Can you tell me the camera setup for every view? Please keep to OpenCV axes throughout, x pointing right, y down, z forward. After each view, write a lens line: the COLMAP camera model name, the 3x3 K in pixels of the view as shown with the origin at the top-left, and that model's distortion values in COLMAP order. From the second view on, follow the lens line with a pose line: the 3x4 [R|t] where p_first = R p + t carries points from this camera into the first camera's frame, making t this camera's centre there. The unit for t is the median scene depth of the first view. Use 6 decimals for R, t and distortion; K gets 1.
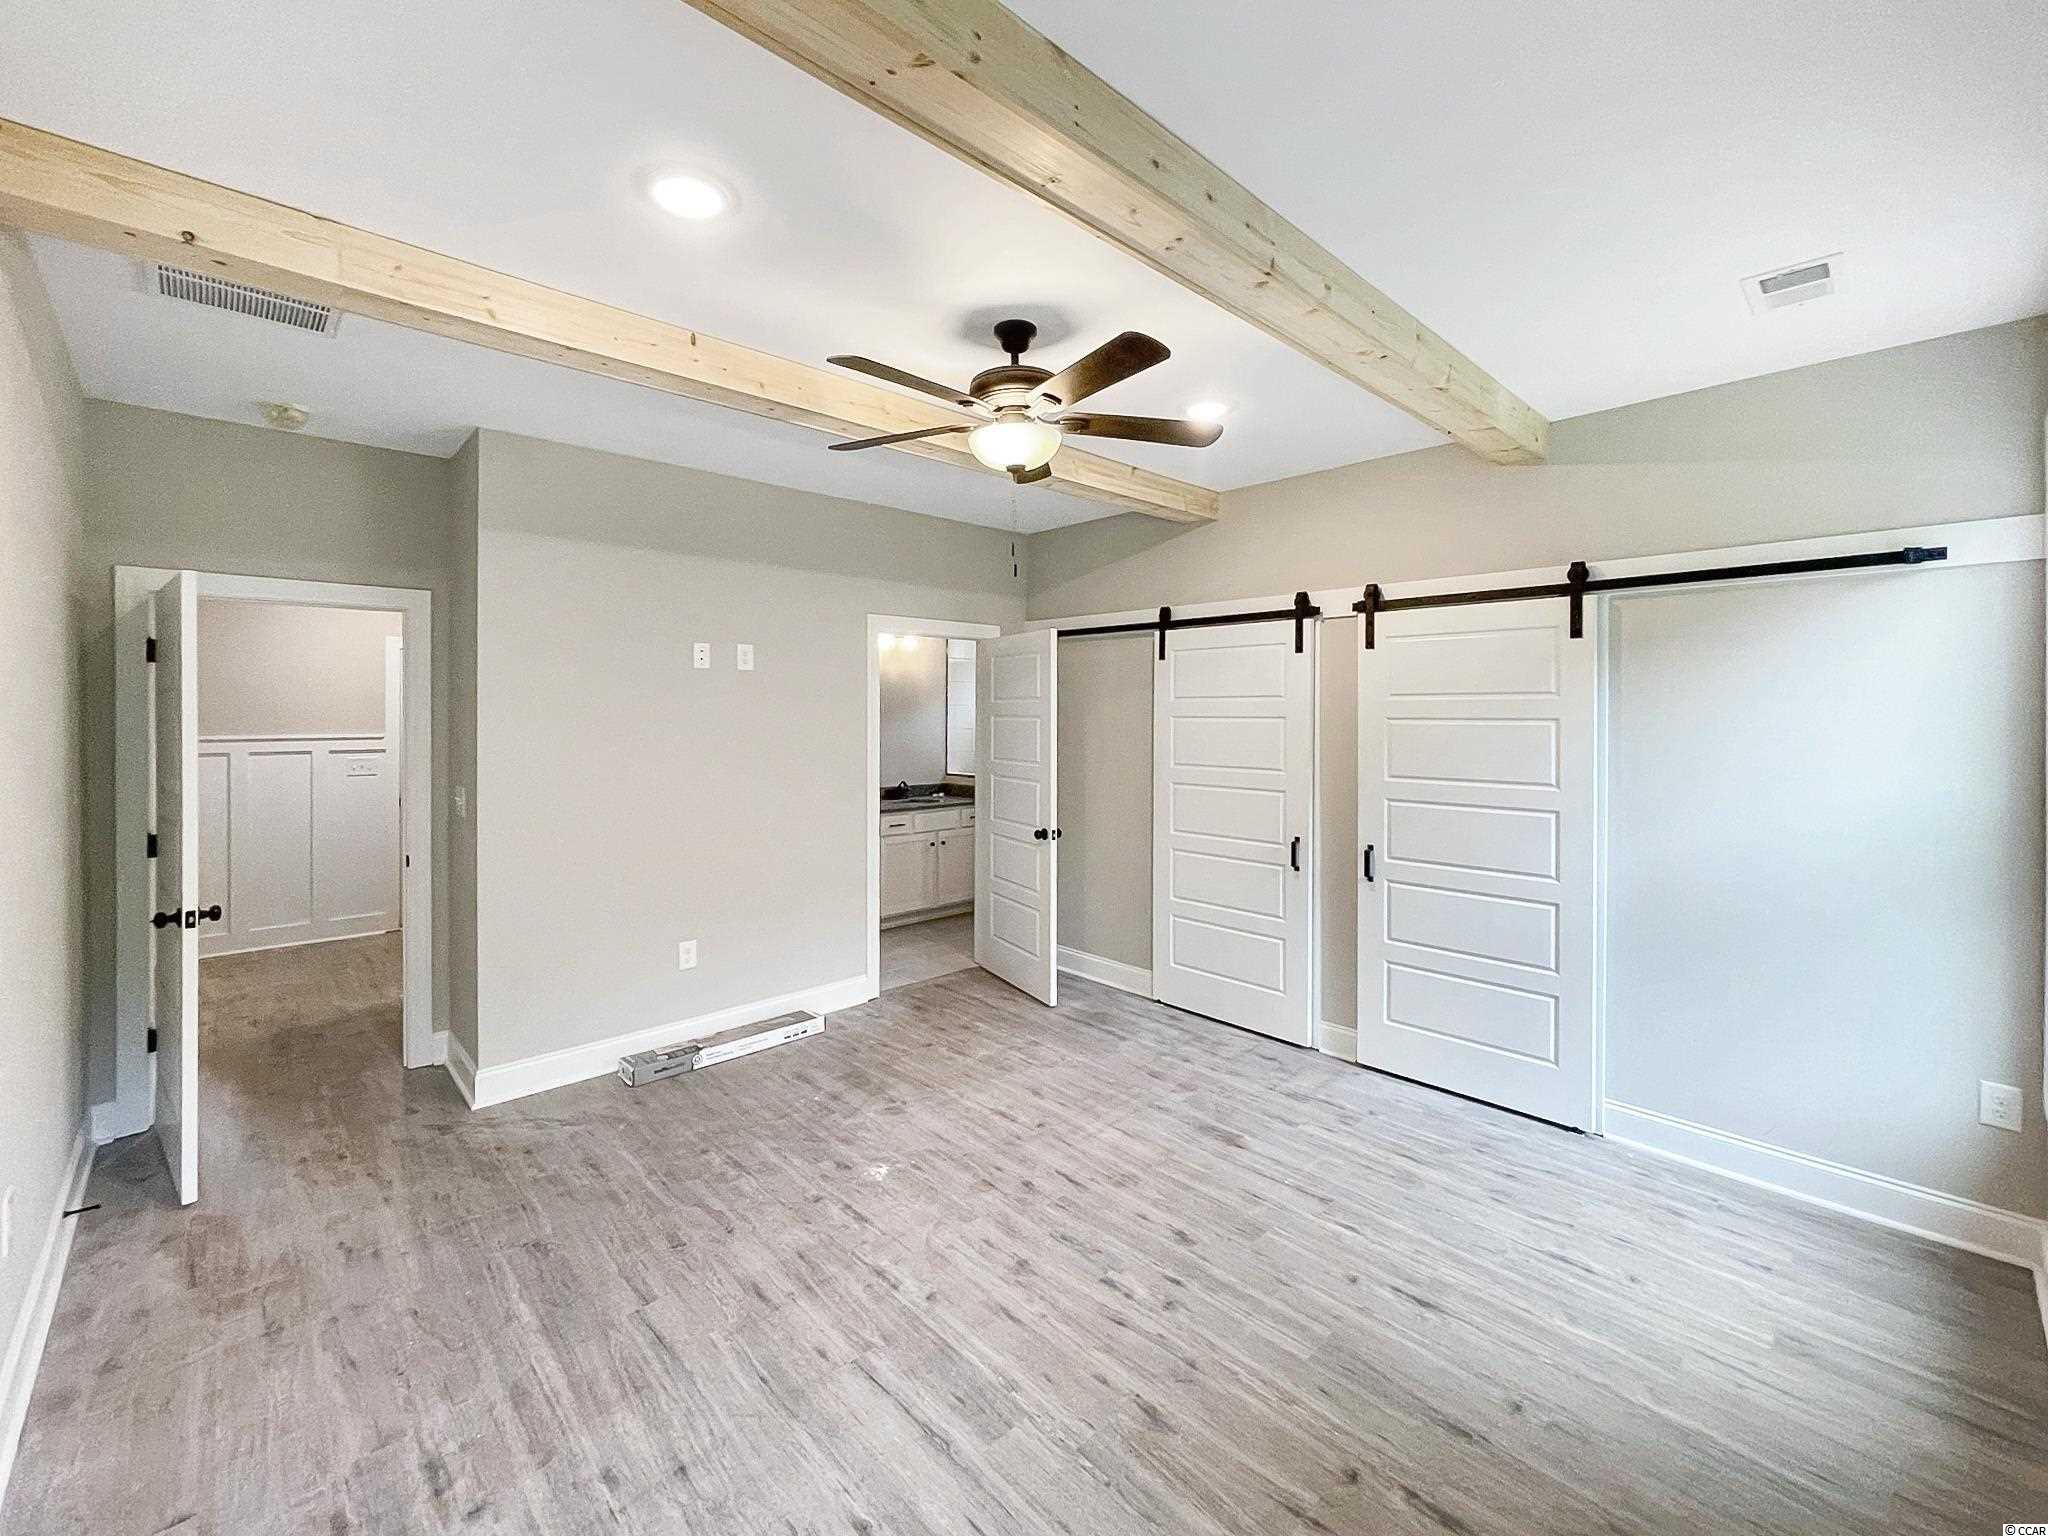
lens RADIAL K [[869.9, 0, 1023.3], [0, 869.9, 713.7], [0, 0, 1]] dist [0.000101, 0.000503]
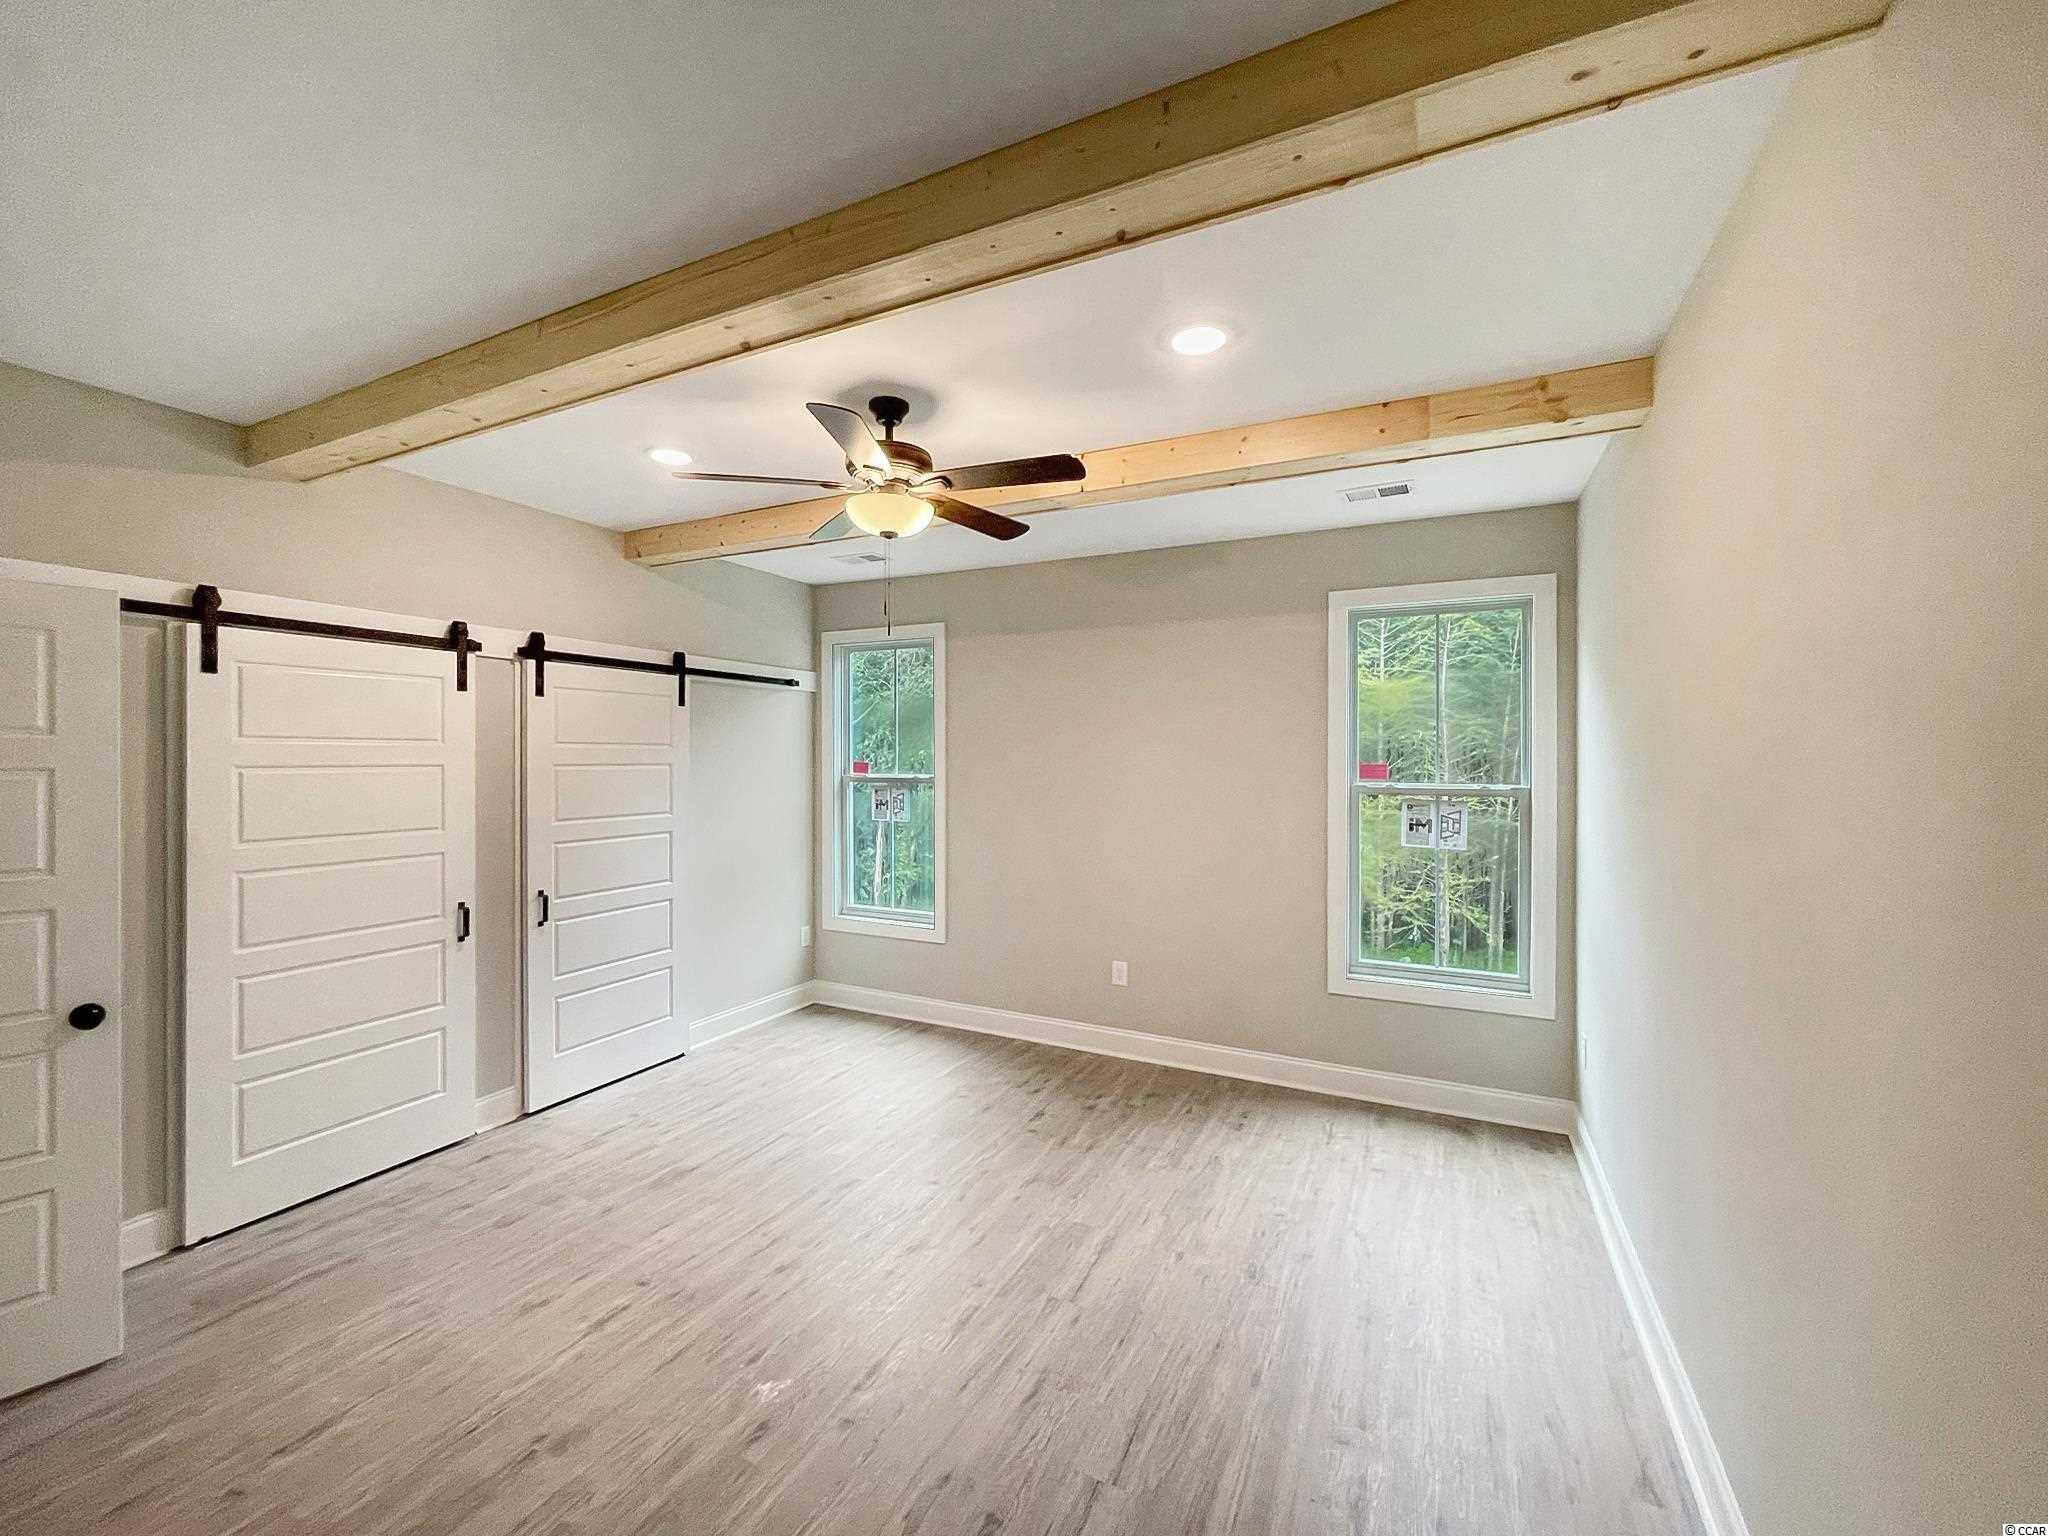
lens RADIAL K [[835.3, 0, 997.9], [0, 835.3, 760.2], [0, 0, 1]] dist [0.000145, 0.000146]
pose [[-0.322130, -0.006485, 0.946673, -0.724175], [-0.001181, 0.999979, 0.006448, -0.007768], [-0.946695, 0.000959, -0.322130, 0.848362]]
